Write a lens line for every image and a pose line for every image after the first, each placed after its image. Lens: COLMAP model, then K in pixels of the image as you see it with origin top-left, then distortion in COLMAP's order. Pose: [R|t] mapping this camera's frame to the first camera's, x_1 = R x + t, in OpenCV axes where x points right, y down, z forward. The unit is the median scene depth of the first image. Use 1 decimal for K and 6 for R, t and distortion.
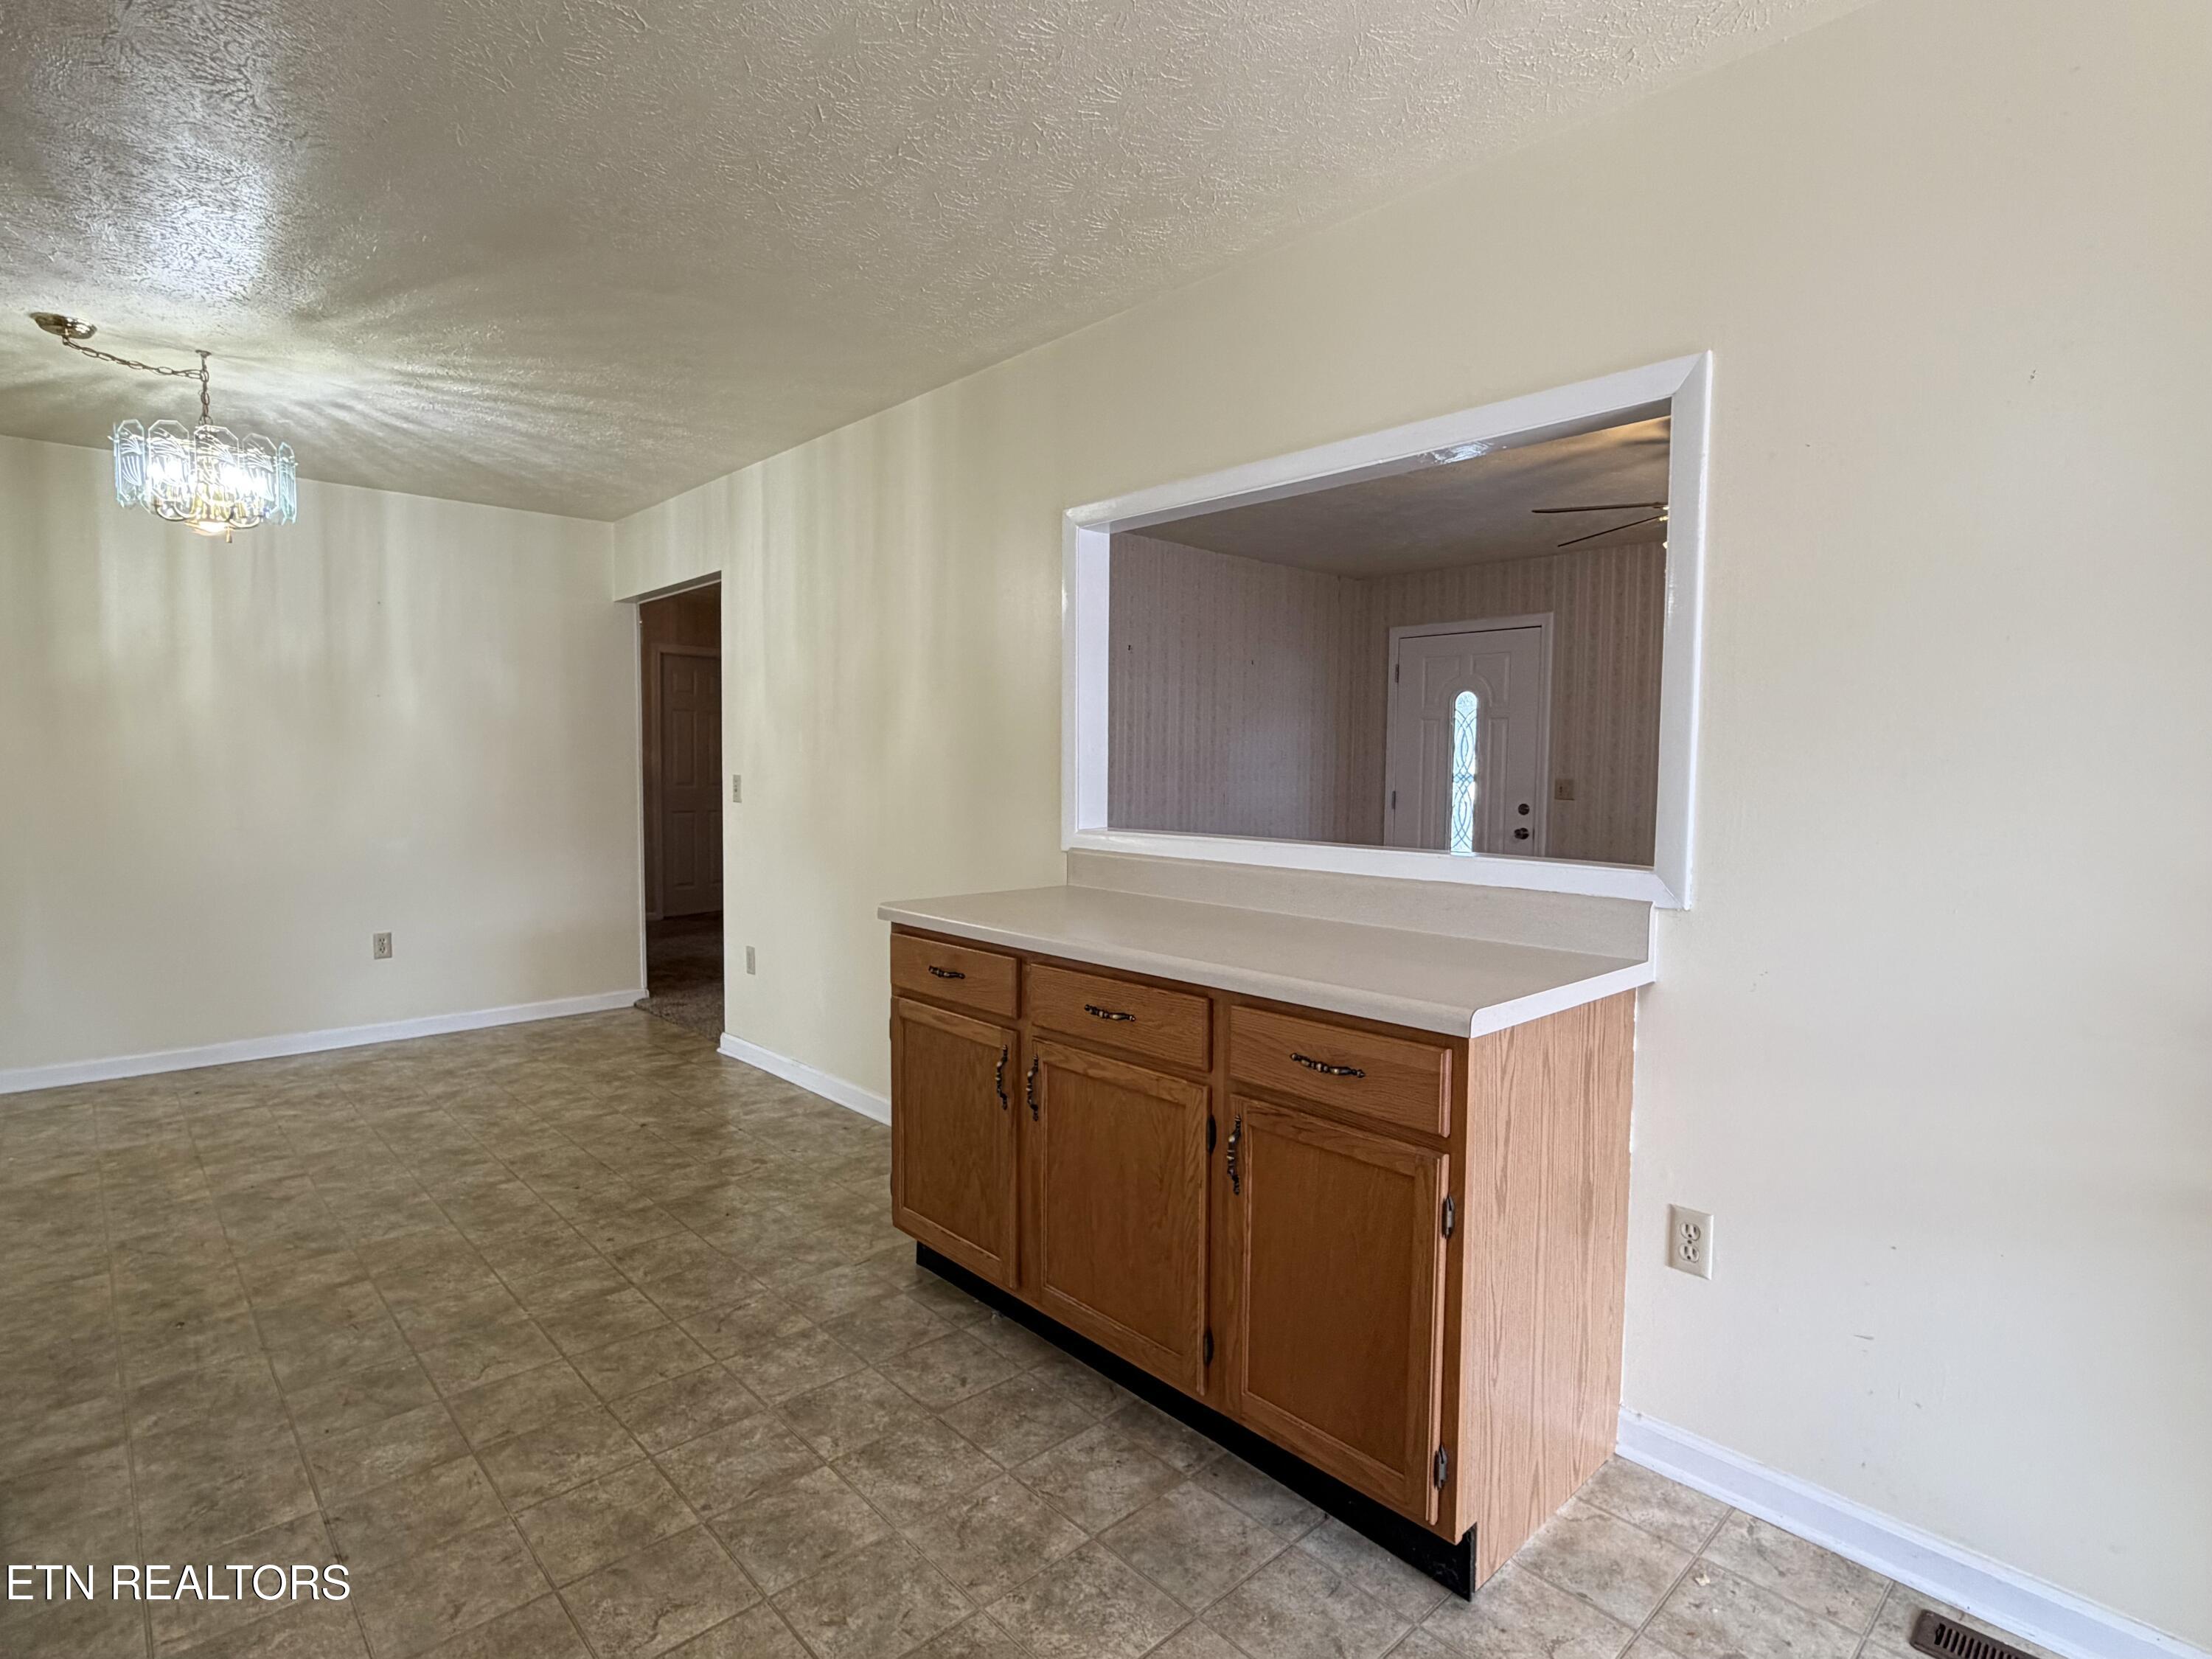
lens RADIAL K [[1112.1, 0, 1106.0], [0, 1112.1, 829.5], [0, 0, 1]] dist [0.000267, -0.001062]
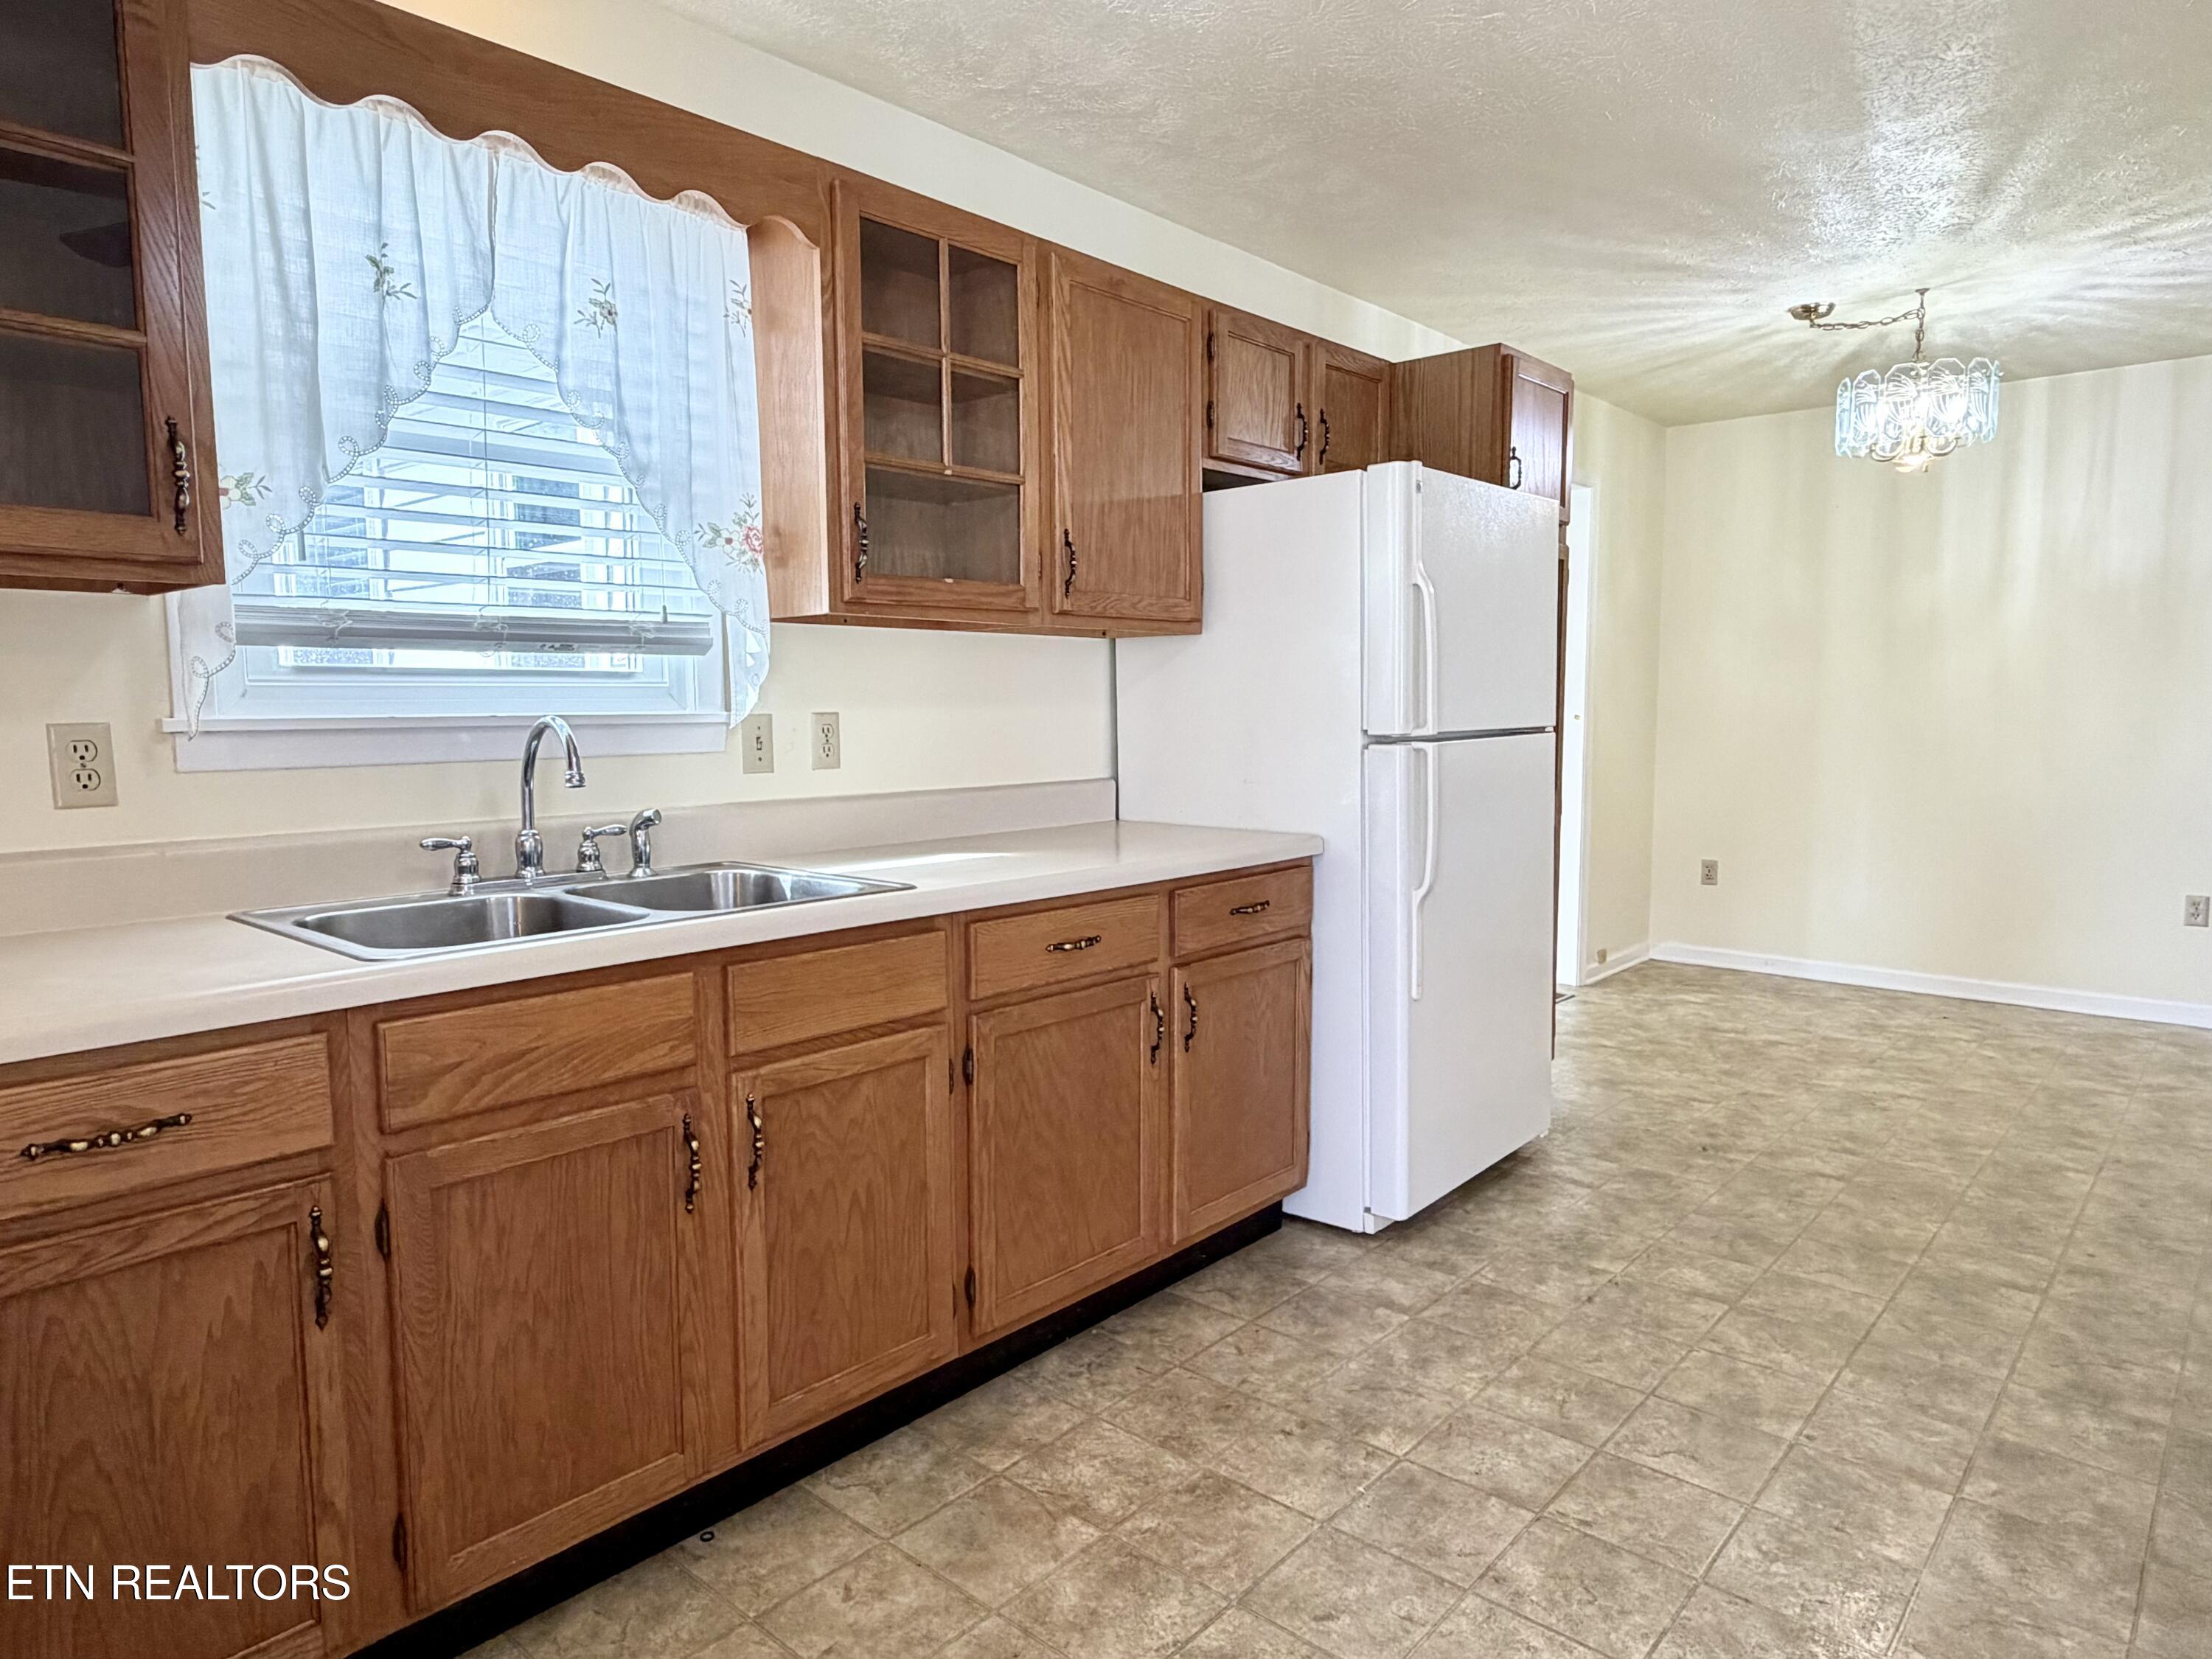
lens RADIAL K [[1344.2, 0, 1106.0], [0, 1344.2, 829.5], [0, 0, 1]] dist [-0.003919, 0.000606]
pose [[0.098090, 0.084777, -0.991560, 0.457362], [-0.052132, 0.995435, 0.079951, 0.012349], [0.993811, 0.043849, 0.102062, 0.160280]]
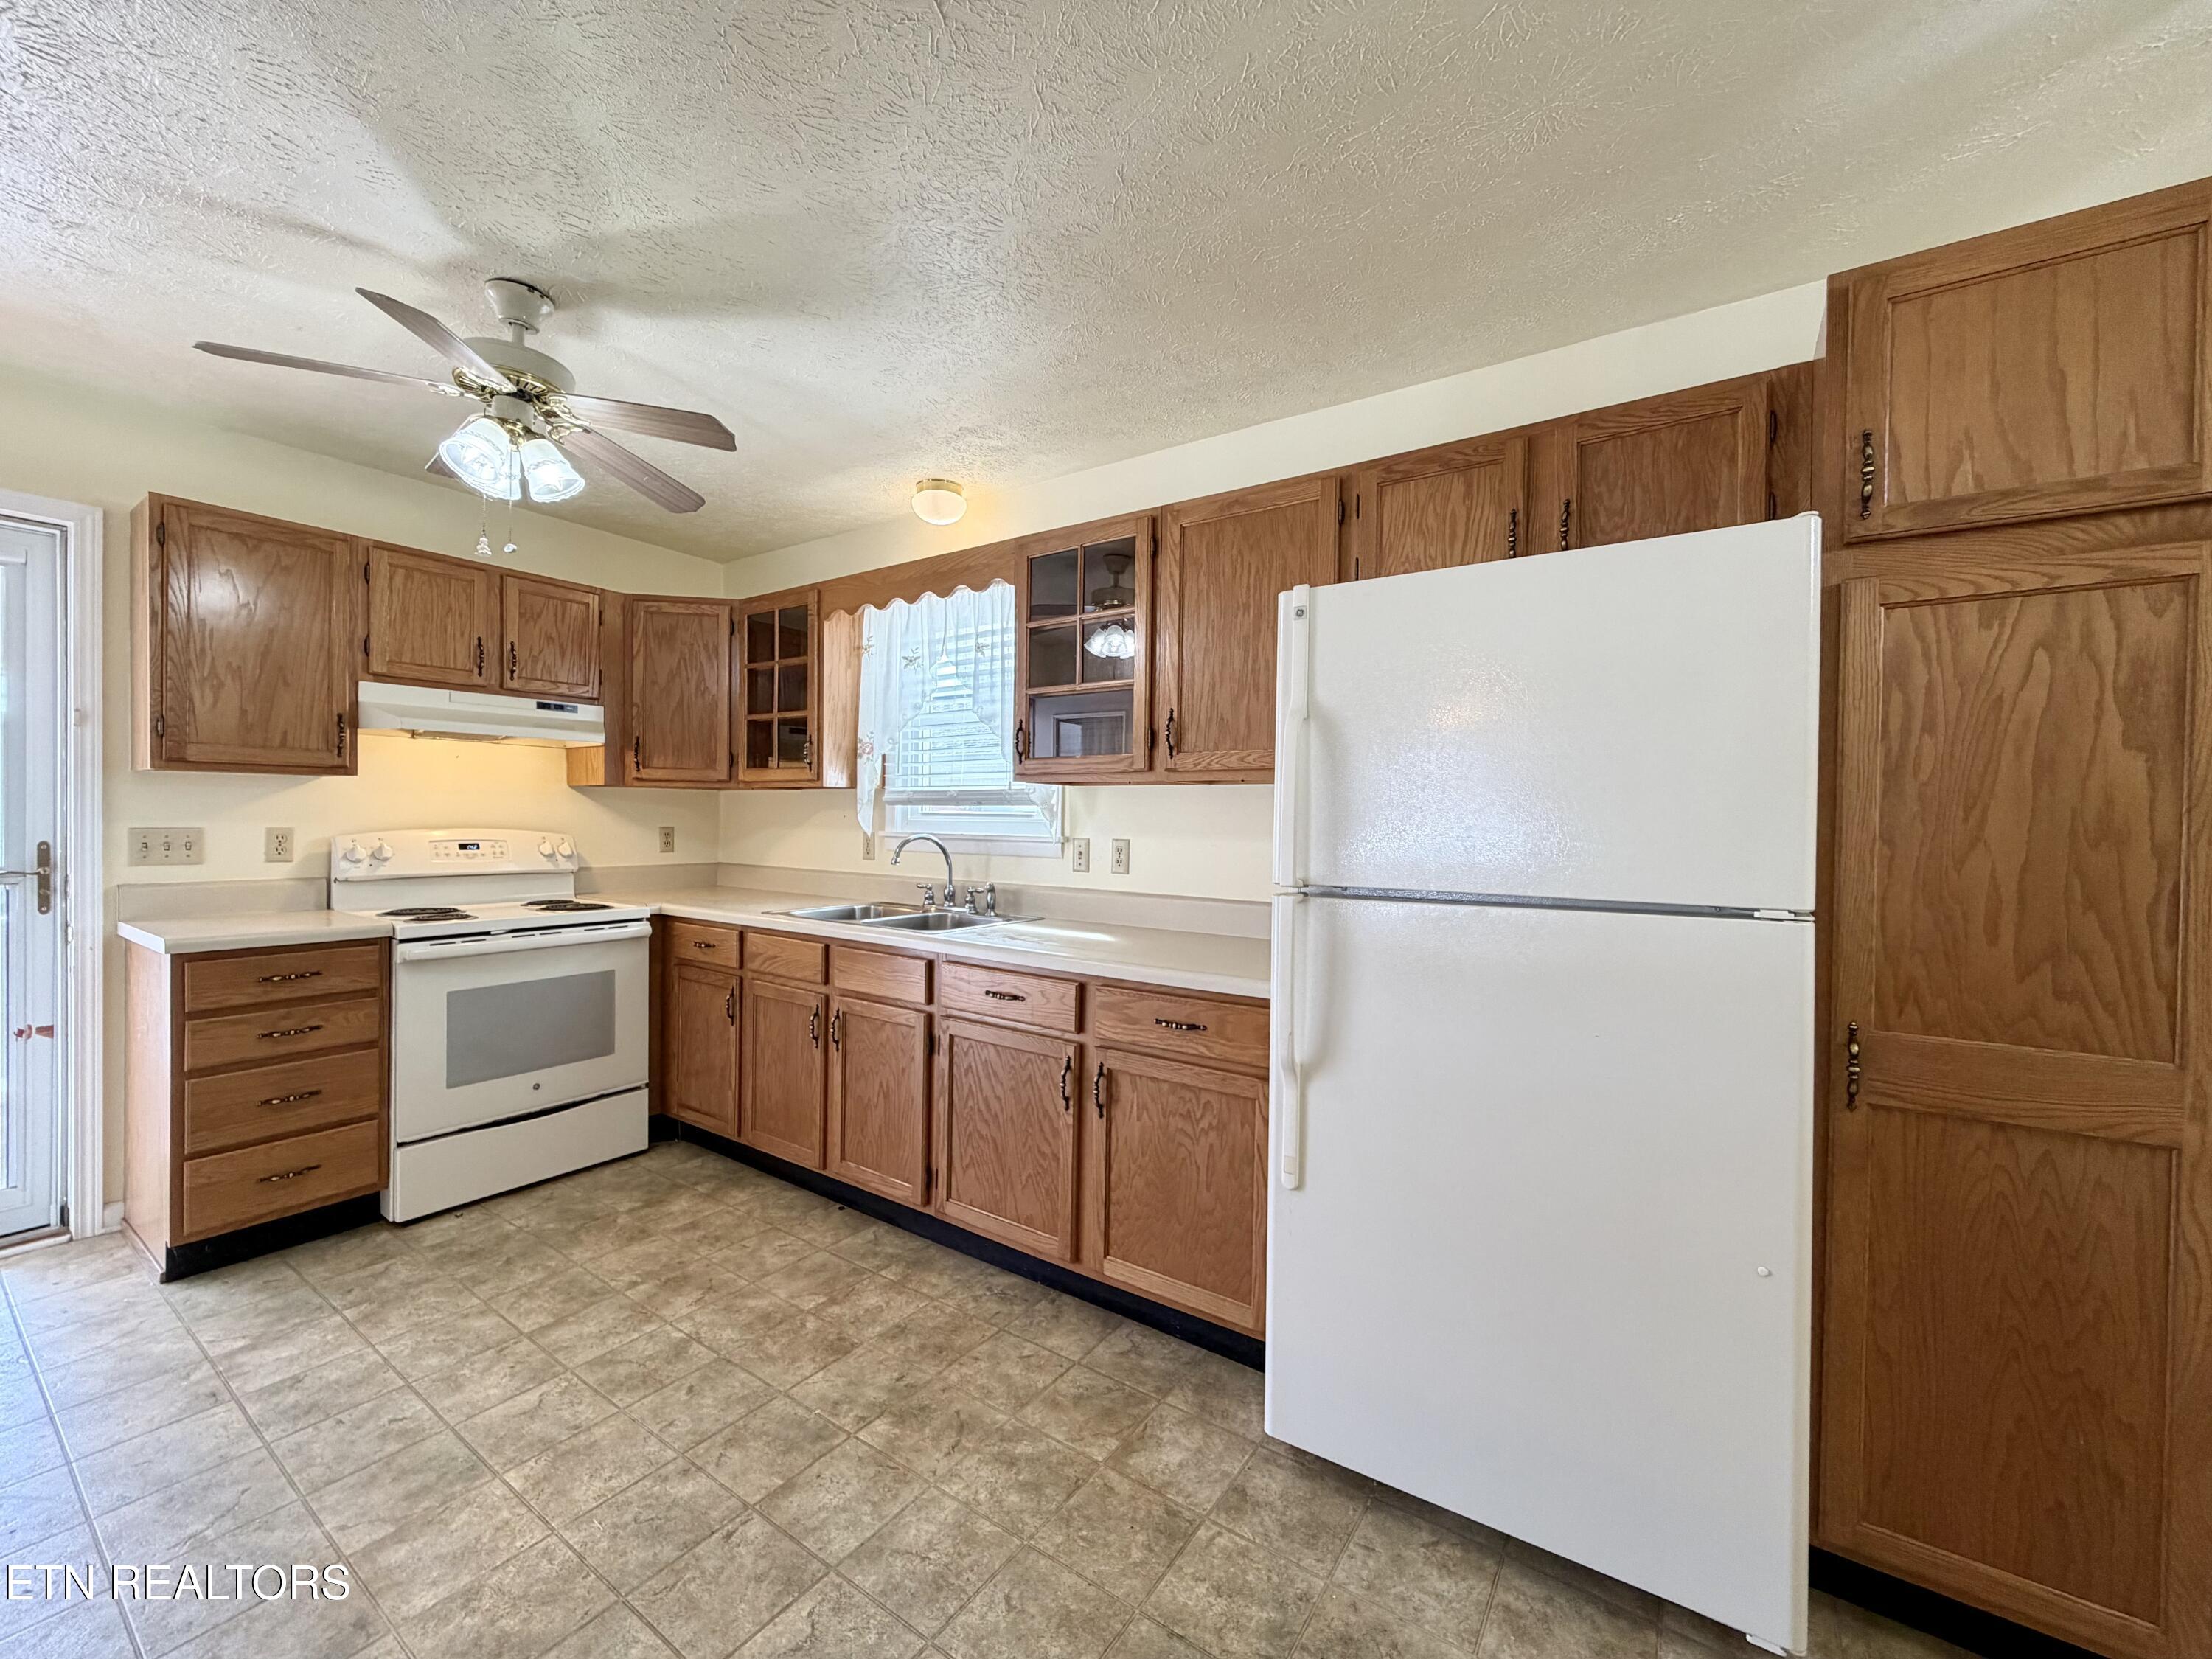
lens RADIAL K [[881.6, 0, 1106.0], [0, 881.6, 829.5], [0, 0, 1]] dist [-0.000547, -0.000258]
pose [[-0.974820, -0.025498, -0.221530, -0.269564], [-0.041002, 0.996999, 0.065671, -0.060642], [0.219190, 0.073100, -0.972940, 1.032879]]
